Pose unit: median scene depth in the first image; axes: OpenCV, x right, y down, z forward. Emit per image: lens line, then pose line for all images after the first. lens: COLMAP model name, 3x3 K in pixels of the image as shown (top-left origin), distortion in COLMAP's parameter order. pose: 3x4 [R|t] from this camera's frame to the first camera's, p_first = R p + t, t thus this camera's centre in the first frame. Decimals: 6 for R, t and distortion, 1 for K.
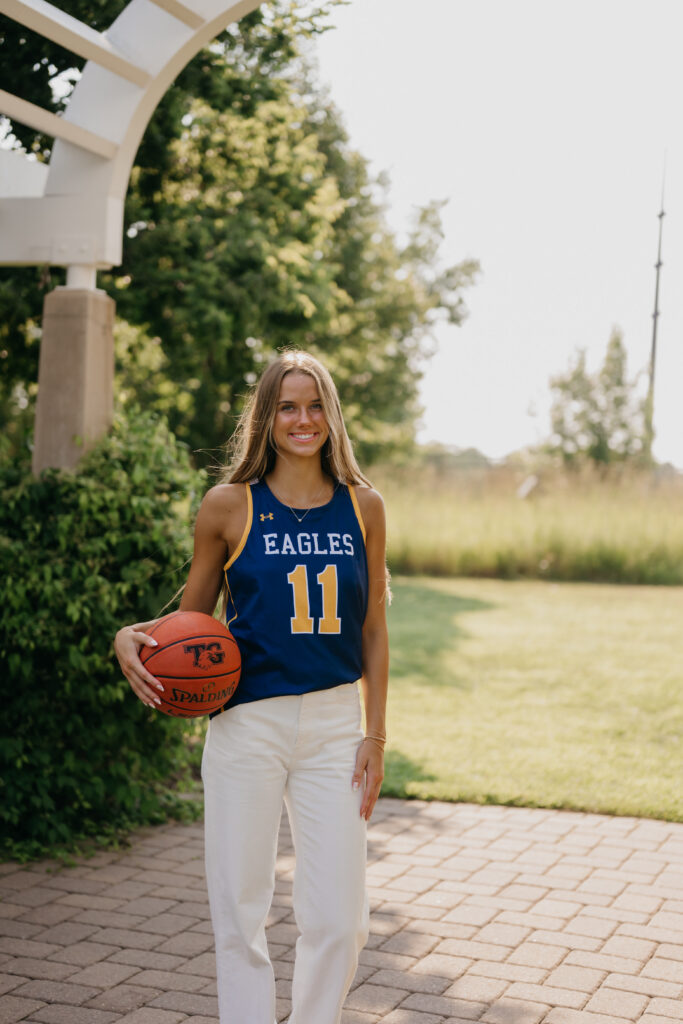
lens RADIAL K [[1516.7, 0, 398.3], [0, 1516.7, 523.8], [0, 0, 1]] dist [-0.019515, 0.047136]
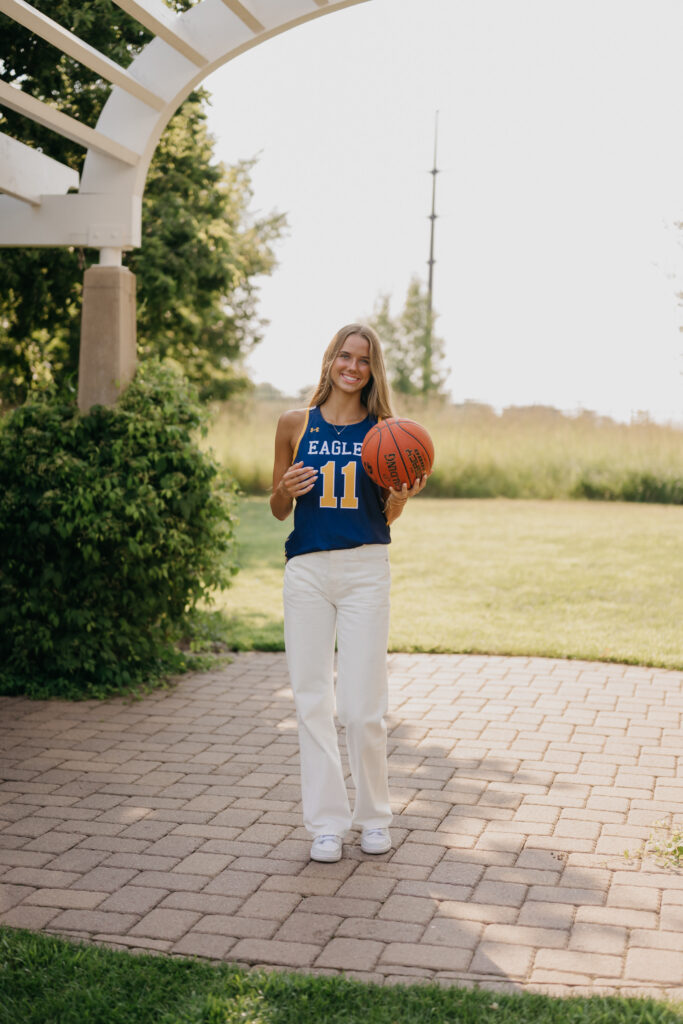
lens RADIAL K [[1435.4, 0, 382.6], [0, 1435.4, 513.5], [0, 0, 1]] dist [-0.009837, 0.016917]
pose [[0.988228, -0.028229, 0.150364, -0.176256], [0.022130, 0.998869, 0.042080, 0.010473], [-0.151382, -0.038257, 0.987735, -0.267565]]
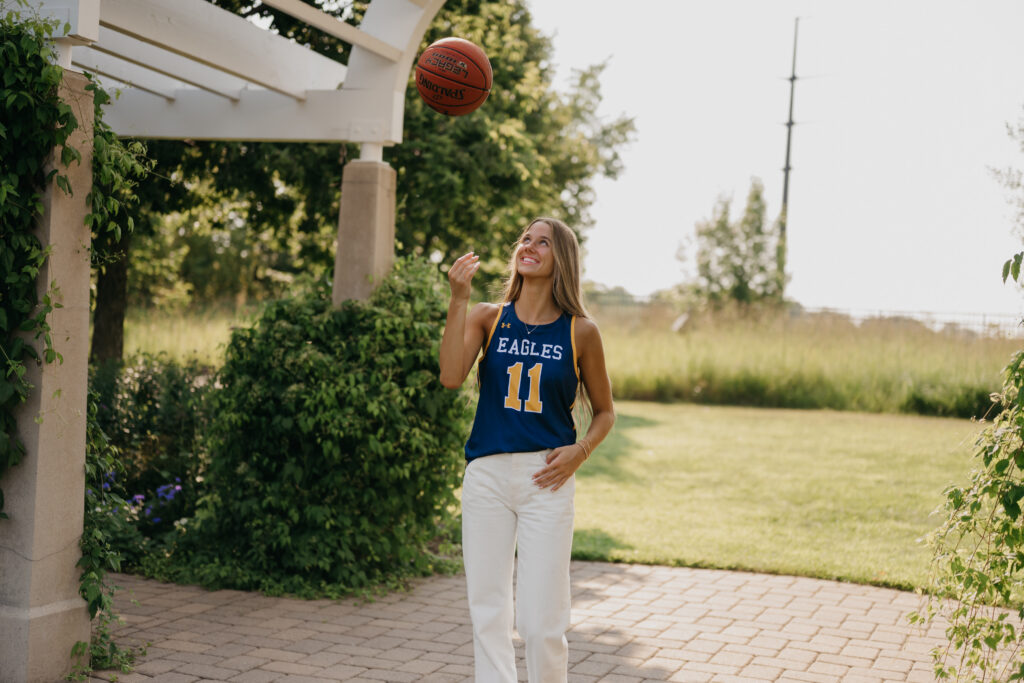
lens RADIAL K [[1435.4, 0, 570.5], [0, 1435.4, 339.4], [0, 0, 1]] dist [-0.009837, 0.016917]
pose [[0.999688, 0.008134, 0.023624, -0.069288], [-0.007801, 0.999869, -0.014155, 0.013428], [-0.023737, 0.013966, 0.999621, -0.235549]]
